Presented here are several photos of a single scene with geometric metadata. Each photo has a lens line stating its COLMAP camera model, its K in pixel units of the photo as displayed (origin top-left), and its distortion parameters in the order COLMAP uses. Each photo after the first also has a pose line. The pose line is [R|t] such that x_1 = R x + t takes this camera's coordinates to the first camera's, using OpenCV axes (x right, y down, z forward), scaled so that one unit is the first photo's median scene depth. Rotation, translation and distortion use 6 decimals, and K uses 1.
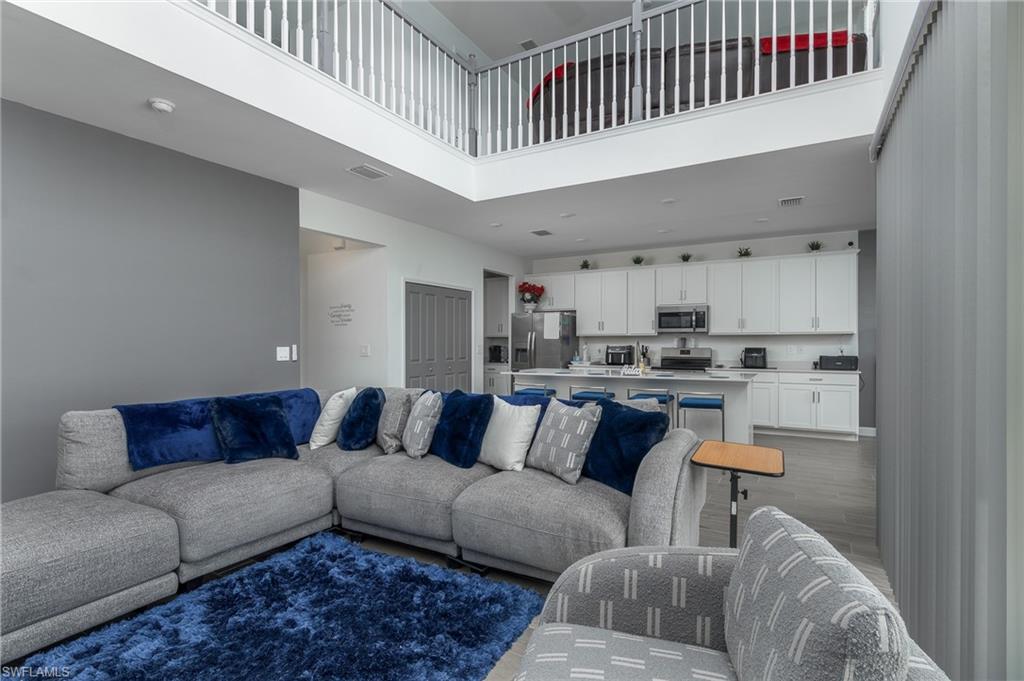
lens RADIAL K [[506.0, 0, 512.0], [0, 506.0, 340.5], [0, 0, 1]] dist [0.001490, 0.000105]
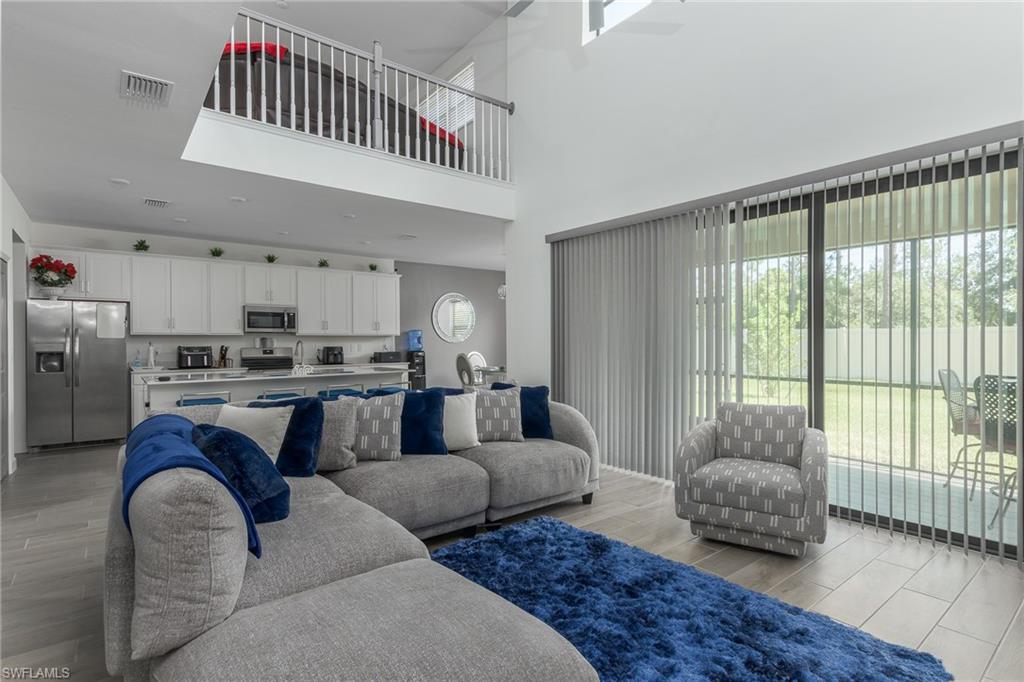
lens RADIAL K [[506.0, 0, 512.0], [0, 506.0, 341.0], [0, 0, 1]] dist [0.001490, 0.000105]
pose [[0.363562, -0.000156, 0.931570, -0.435940], [0.000514, 1.000000, -0.000034, 0.001568], [-0.931570, 0.000491, 0.363562, 0.182562]]
